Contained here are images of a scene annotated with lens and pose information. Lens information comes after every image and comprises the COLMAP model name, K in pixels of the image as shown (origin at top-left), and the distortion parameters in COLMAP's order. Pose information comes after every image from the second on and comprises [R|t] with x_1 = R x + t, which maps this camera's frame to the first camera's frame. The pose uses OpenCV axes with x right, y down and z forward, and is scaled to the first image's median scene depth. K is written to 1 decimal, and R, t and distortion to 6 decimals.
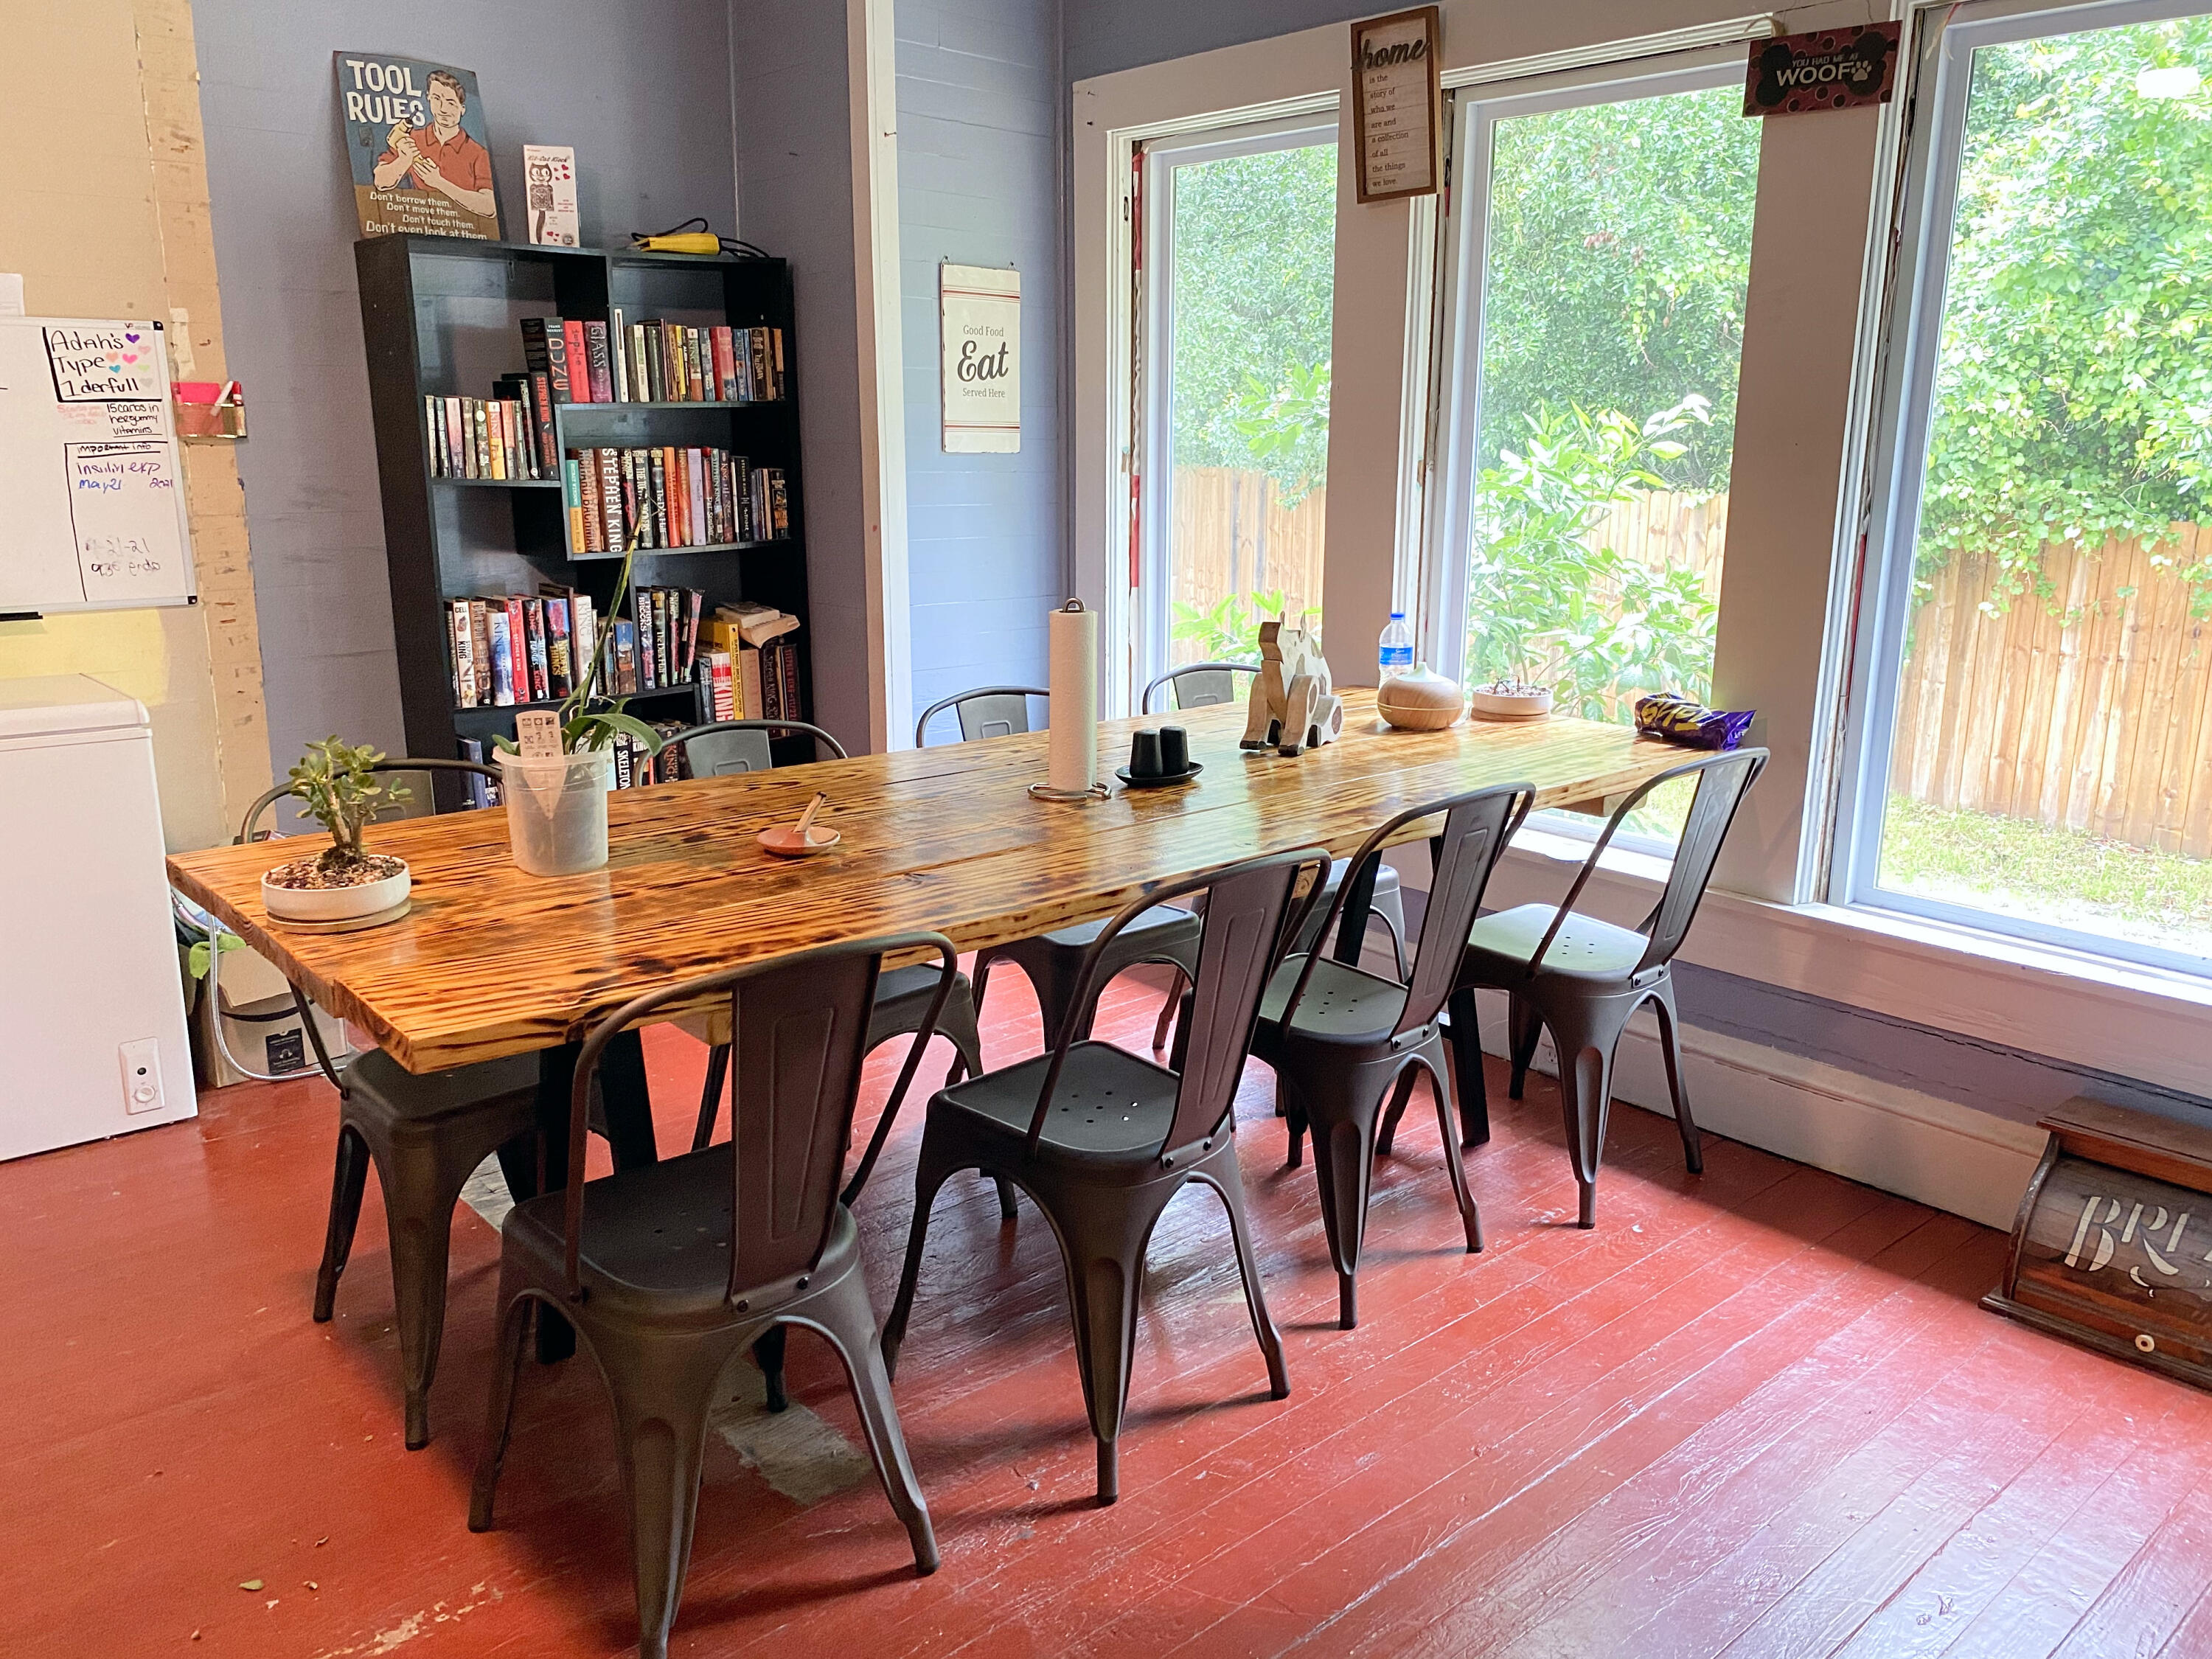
lens RADIAL K [[1689.0, 0, 1101.6], [0, 1689.0, 833.8], [0, 0, 1]] dist [0.009542, -0.012154]
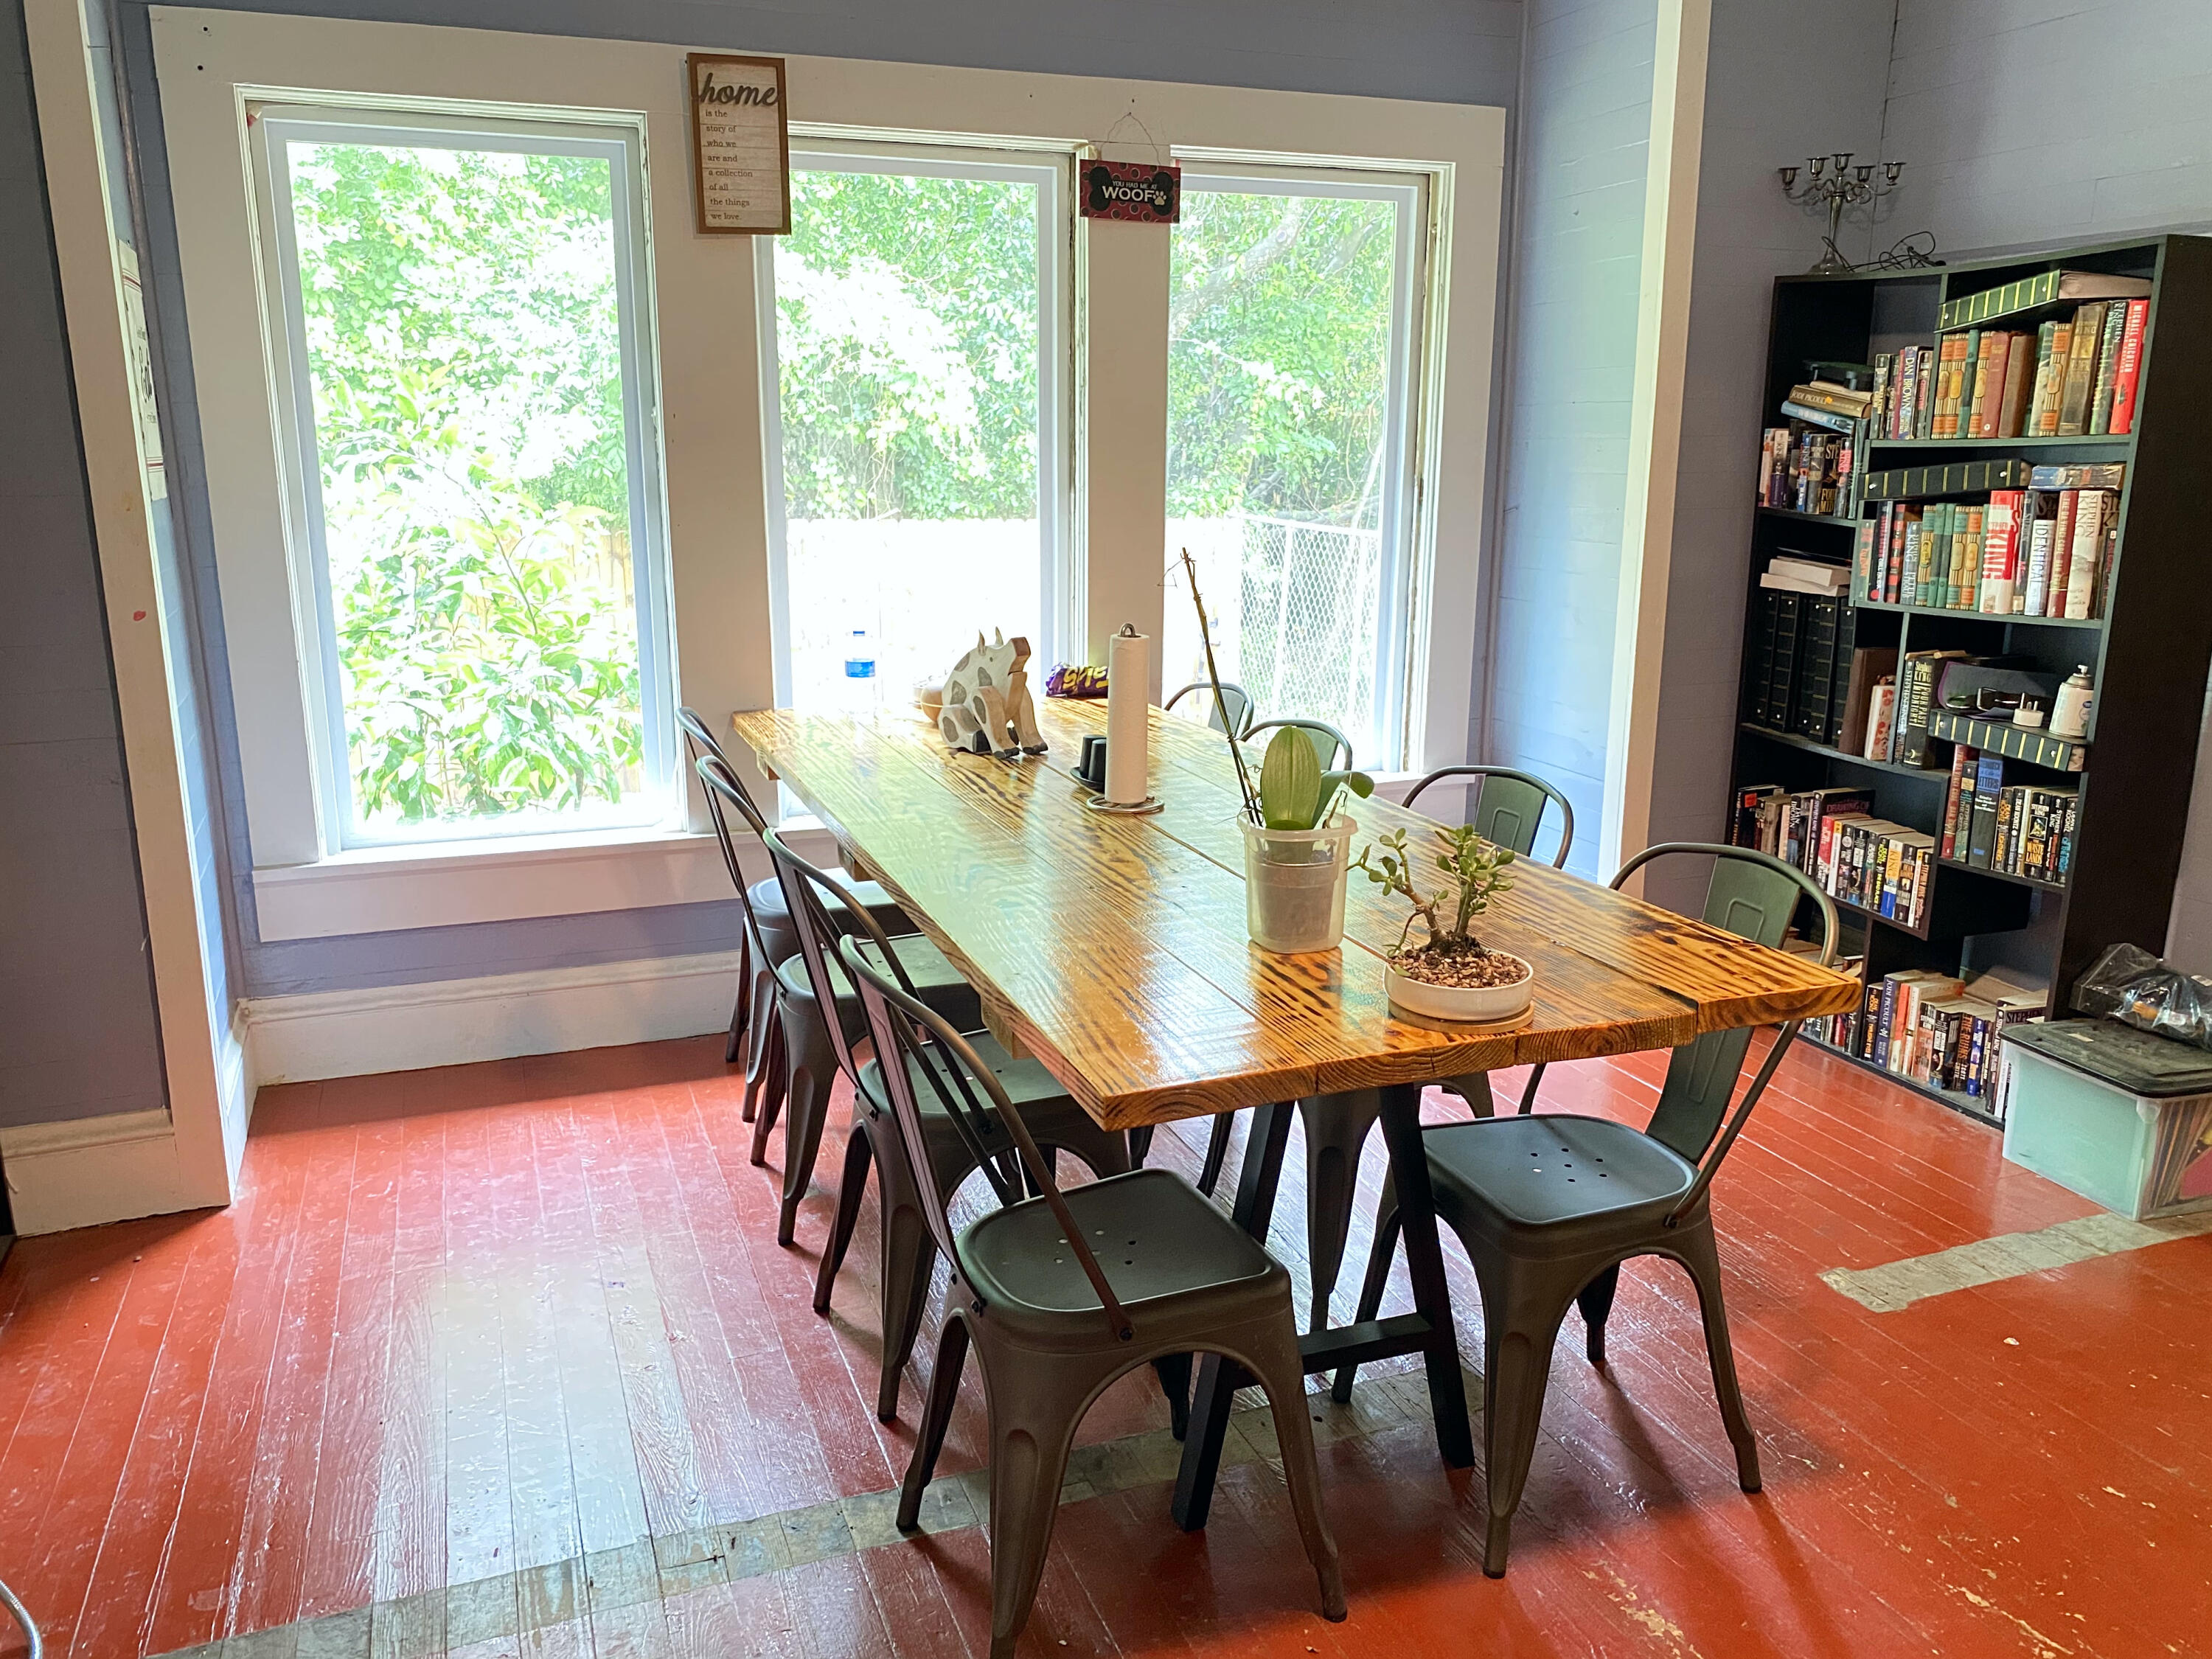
lens RADIAL K [[1689.0, 0, 1101.5], [0, 1689.0, 829.9], [0, 0, 1]] dist [0.009542, -0.012154]
pose [[0.352595, -0.222458, 0.908950, -0.792666], [0.225793, 0.962858, 0.148063, -0.135163], [-0.908127, 0.153028, 0.389728, 0.474709]]
